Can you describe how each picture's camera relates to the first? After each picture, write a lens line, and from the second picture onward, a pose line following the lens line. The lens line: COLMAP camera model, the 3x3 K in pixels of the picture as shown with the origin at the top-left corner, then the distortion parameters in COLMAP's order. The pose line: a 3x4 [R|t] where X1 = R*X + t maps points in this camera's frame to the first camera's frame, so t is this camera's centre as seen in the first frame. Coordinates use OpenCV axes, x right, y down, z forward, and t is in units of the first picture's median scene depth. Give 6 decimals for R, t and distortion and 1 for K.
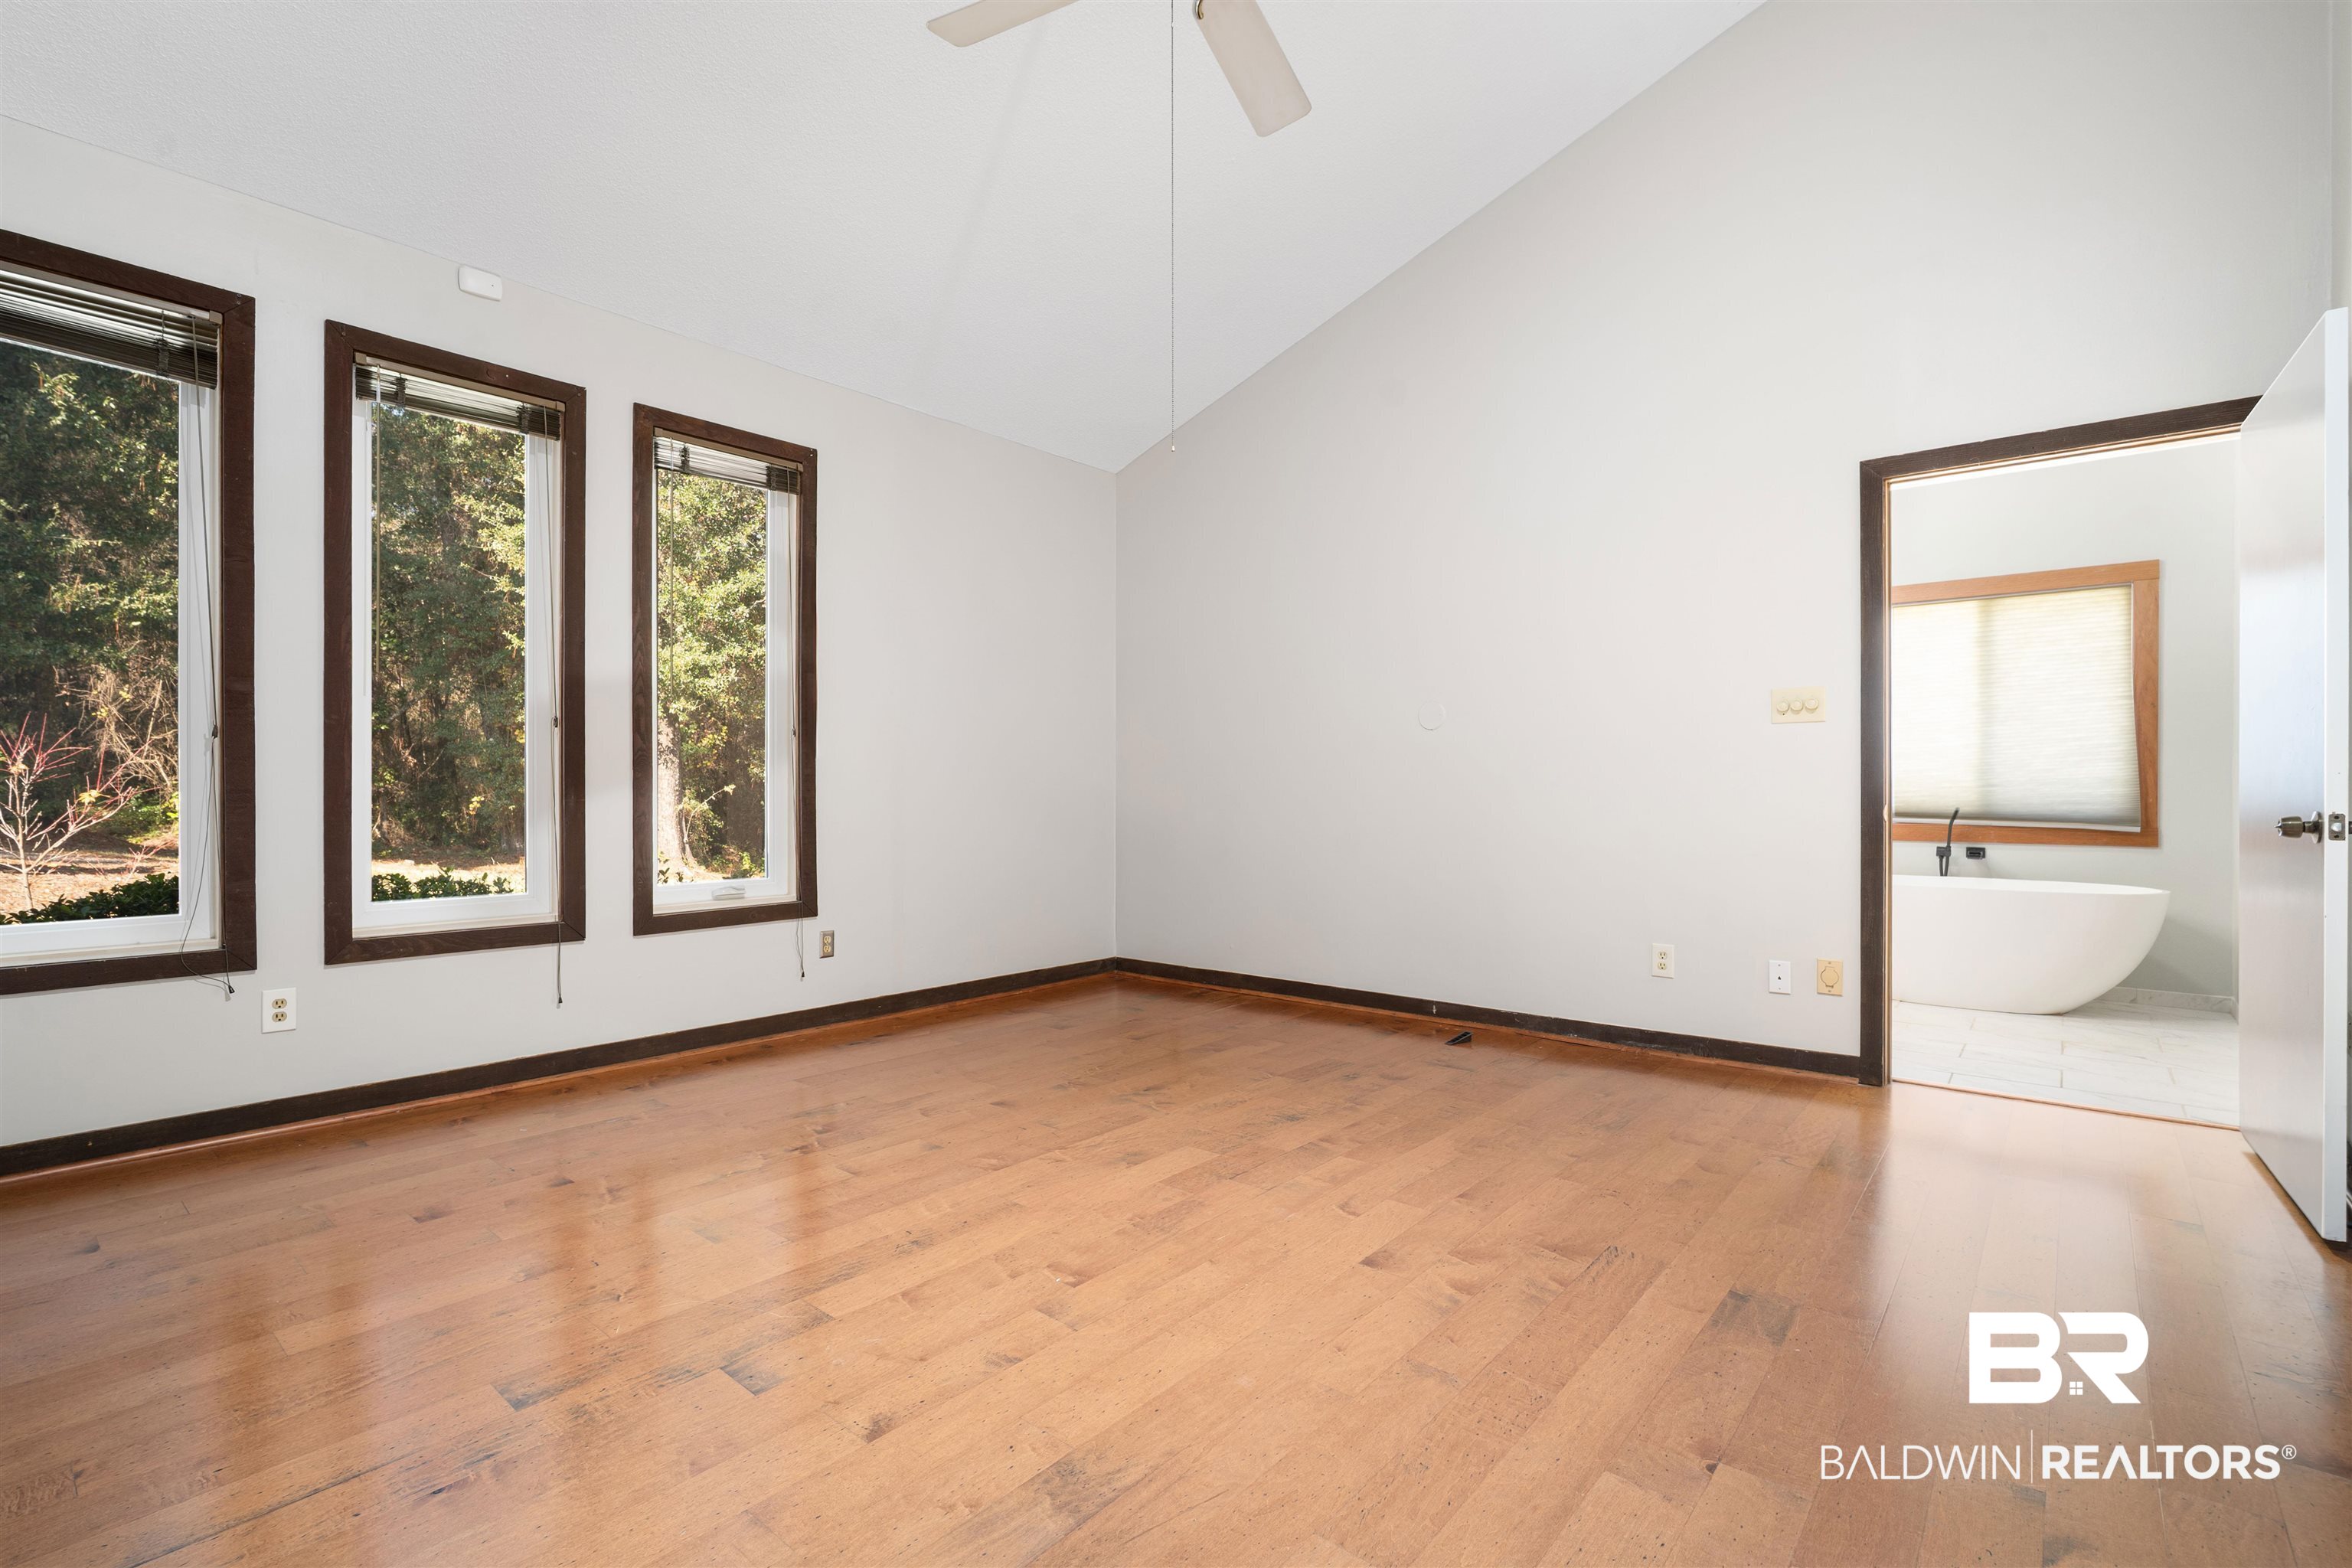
lens RADIAL K [[1053.0, 0, 1175.6], [0, 1053.0, 790.4], [0, 0, 1]] dist [-0.024430, -0.000886]
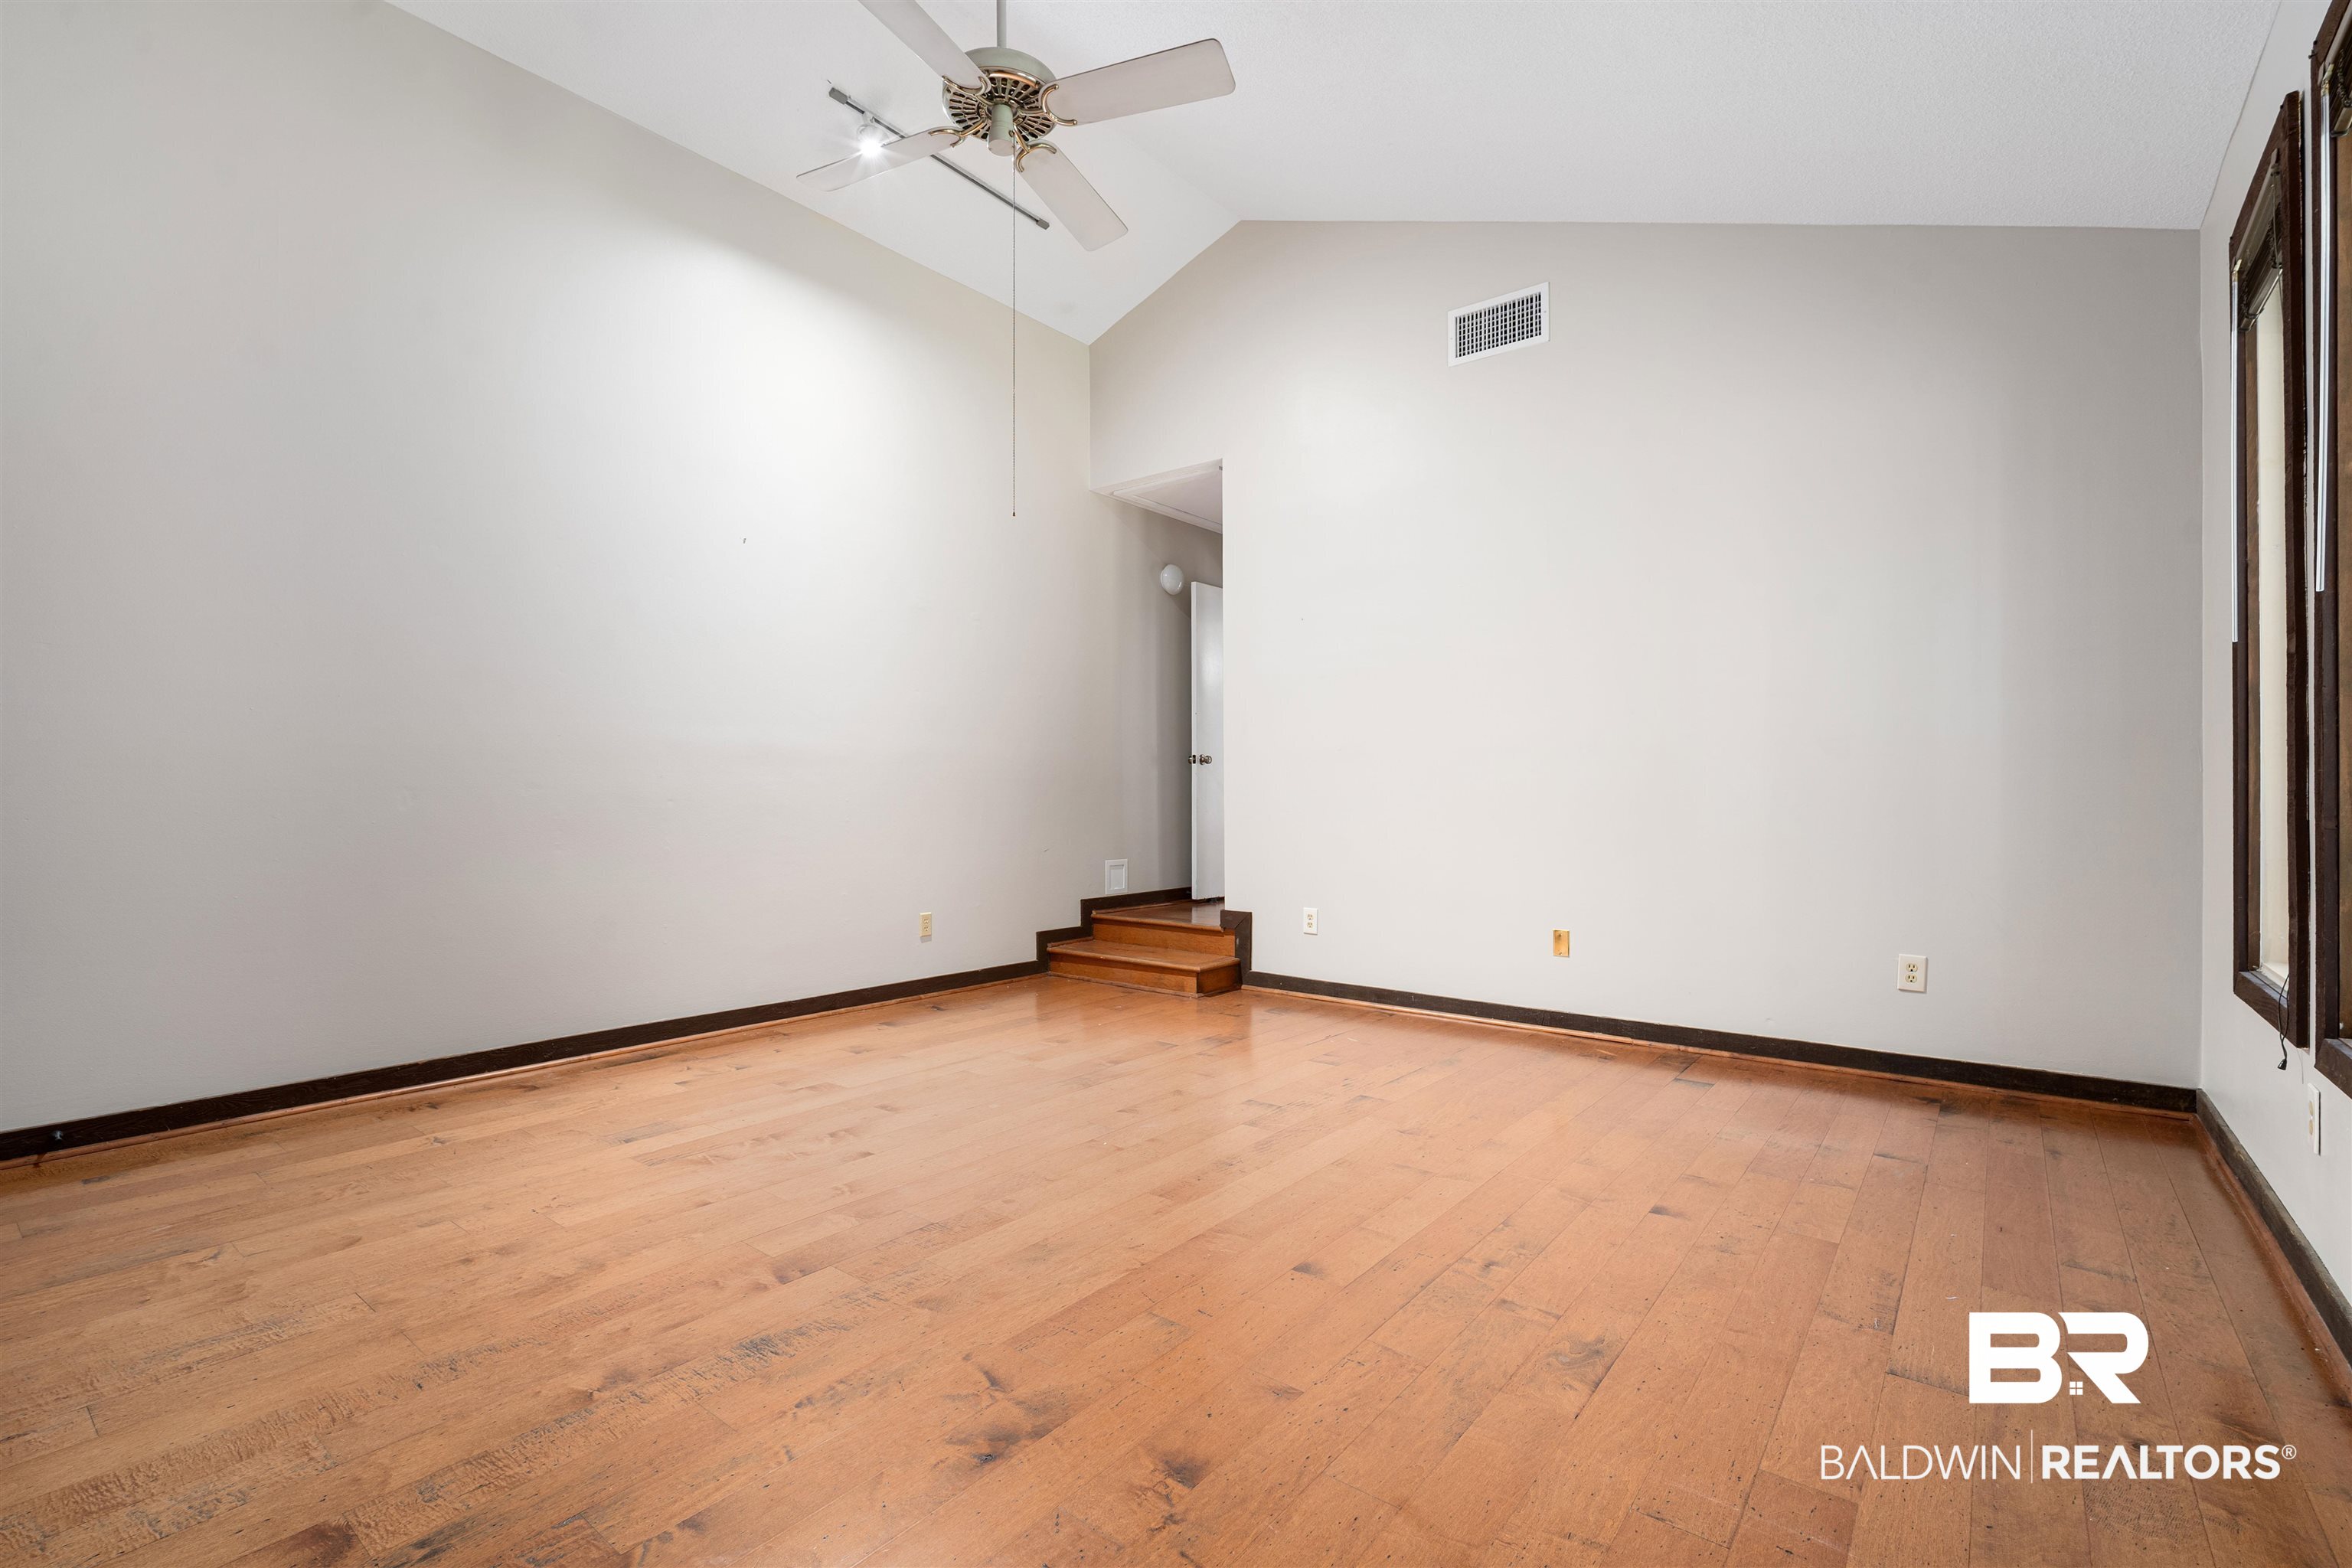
lens RADIAL K [[1053.0, 0, 1175.7], [0, 1053.0, 790.5], [0, 0, 1]] dist [-0.024430, -0.000886]
pose [[-0.999031, 0.001089, -0.044005, -0.107095], [0.001290, 0.999989, -0.004534, 0.007152], [0.043999, -0.004587, -0.999021, 1.770238]]
